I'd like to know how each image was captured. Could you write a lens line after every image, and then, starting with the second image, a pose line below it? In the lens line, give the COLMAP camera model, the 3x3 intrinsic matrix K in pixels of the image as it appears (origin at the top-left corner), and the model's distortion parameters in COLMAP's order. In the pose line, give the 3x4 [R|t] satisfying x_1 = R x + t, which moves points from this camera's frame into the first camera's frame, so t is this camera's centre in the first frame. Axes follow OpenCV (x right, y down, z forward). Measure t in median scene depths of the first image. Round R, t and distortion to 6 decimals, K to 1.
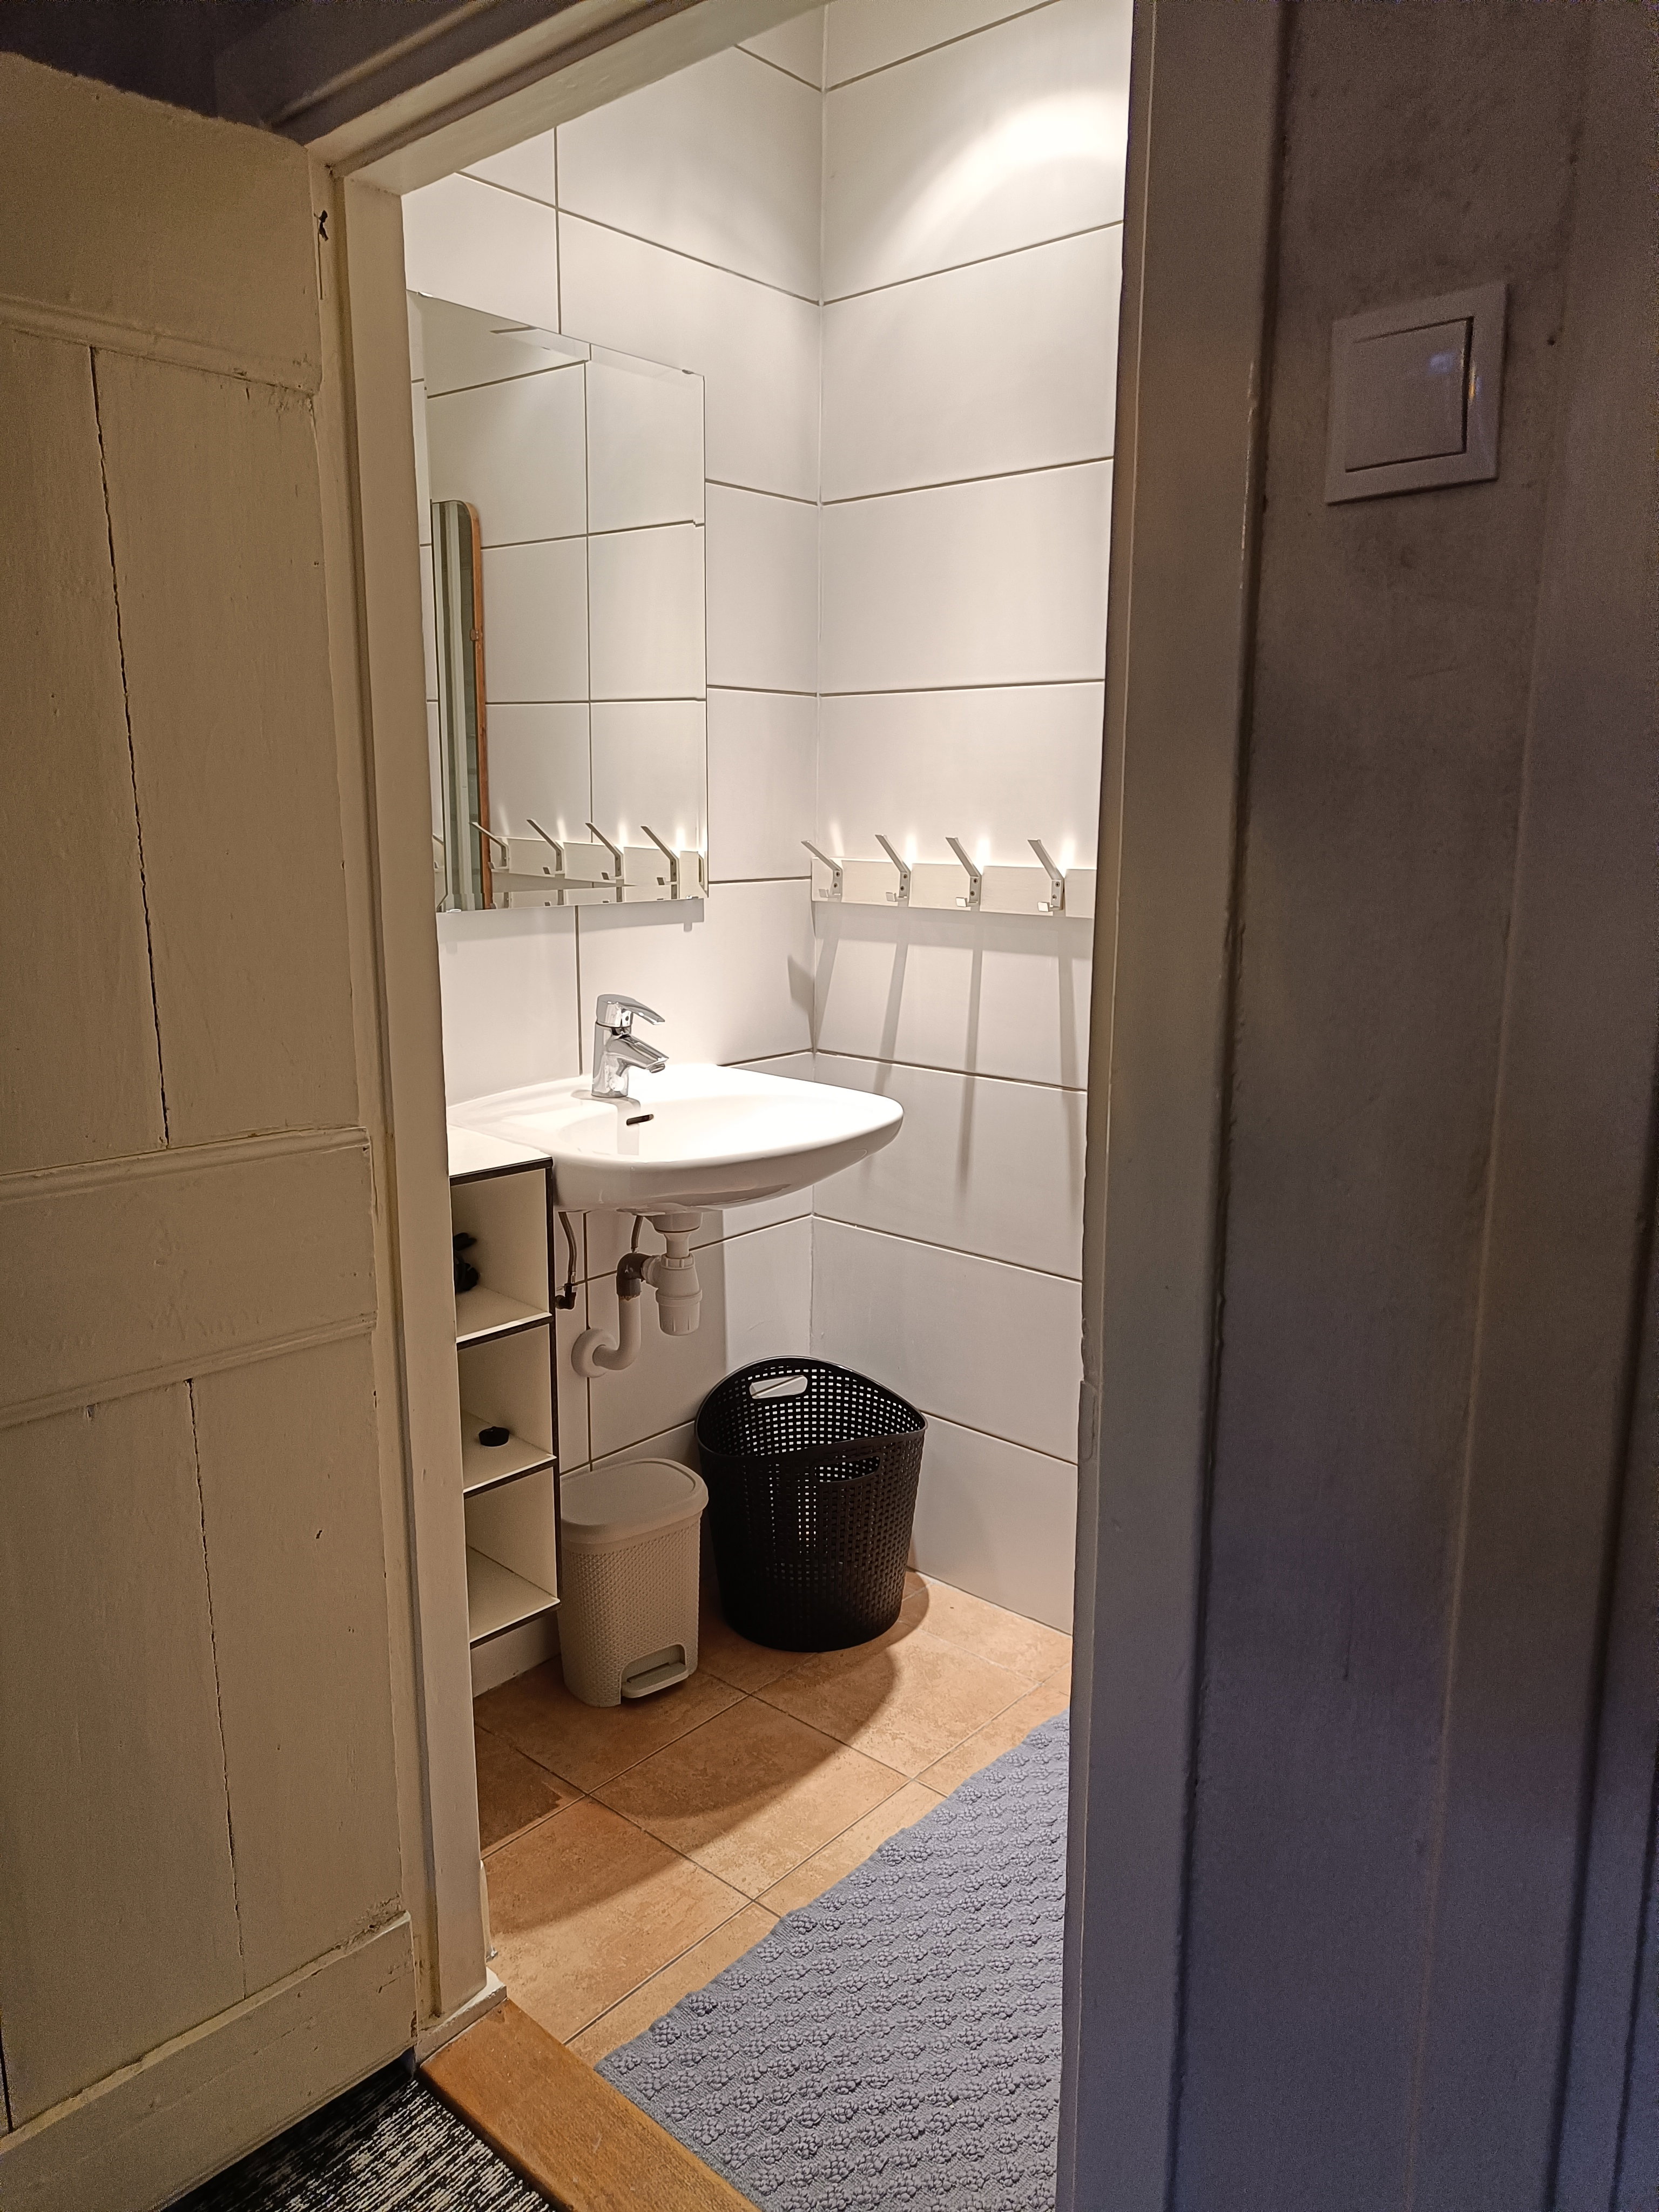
lens RADIAL K [[1529.5, 0, 828.1], [0, 1529.5, 1101.0], [0, 0, 1]] dist [0.005198, 0.001821]
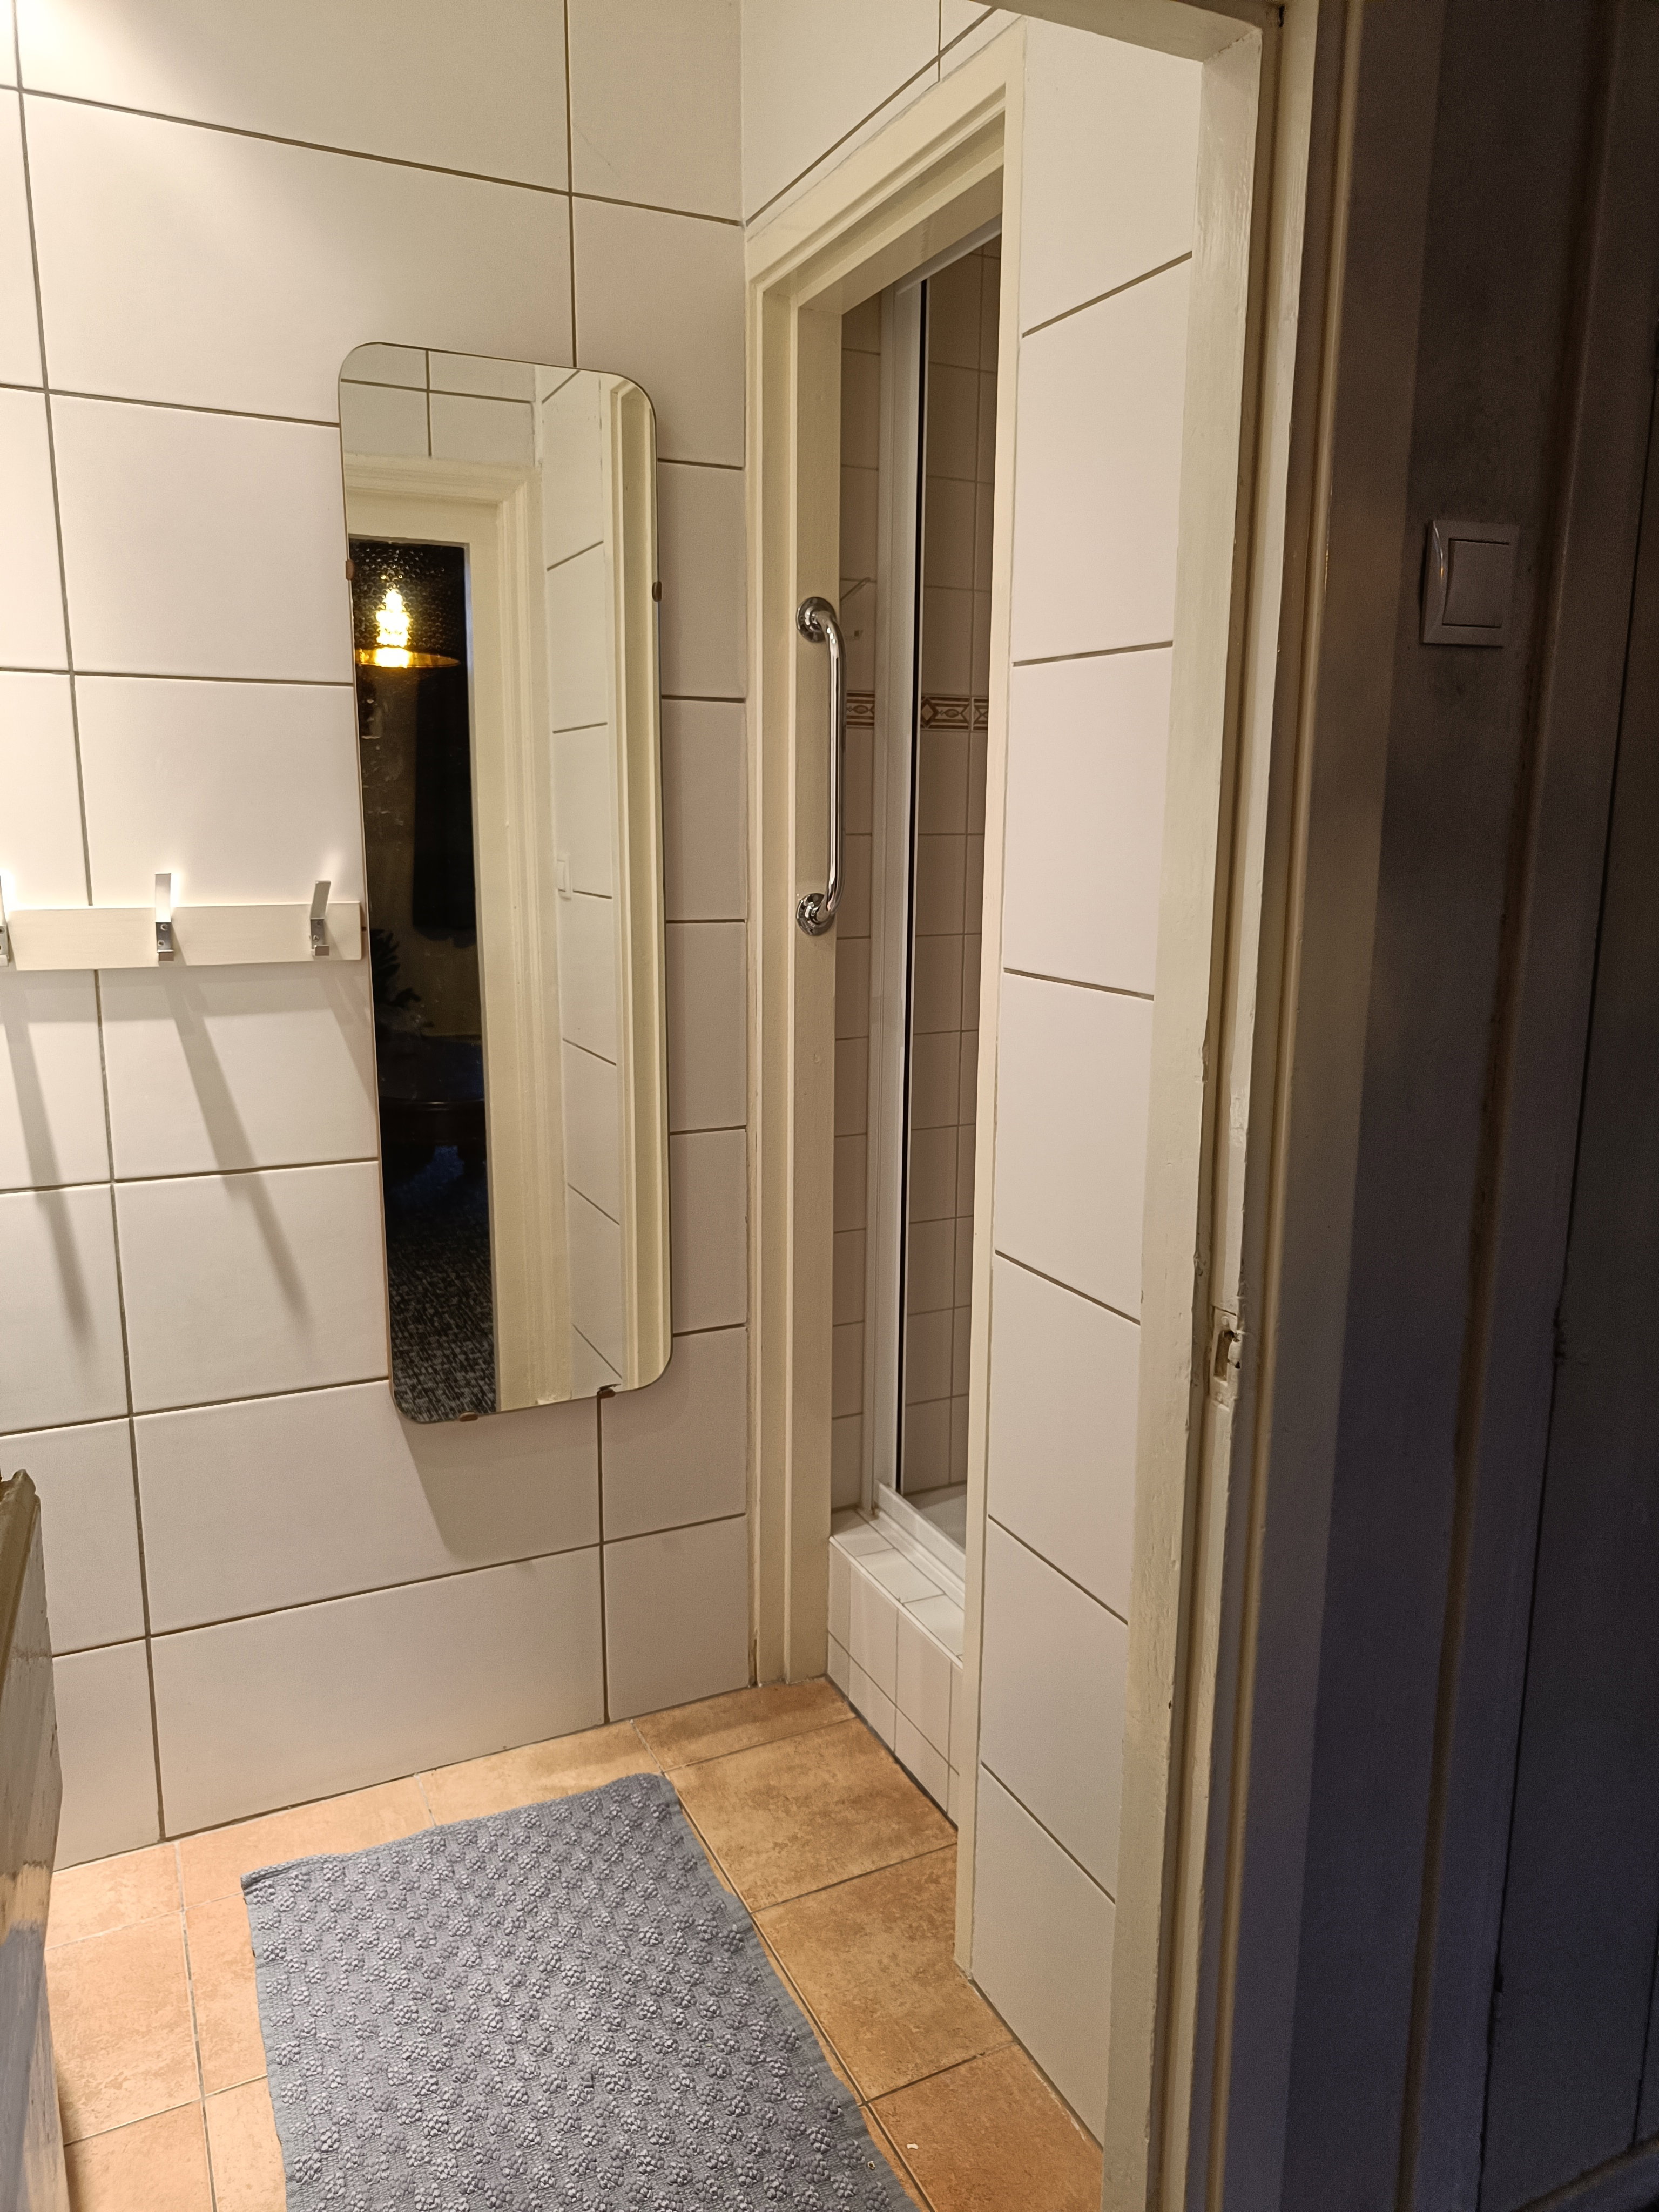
lens RADIAL K [[1529.5, 0, 833.9], [0, 1529.5, 1107.4], [0, 0, 1]] dist [0.005198, 0.001821]
pose [[0.369955, -0.167816, 0.913768, -0.449155], [0.162298, 0.980101, 0.114289, -0.079680], [-0.914764, 0.106021, 0.389829, 0.361813]]
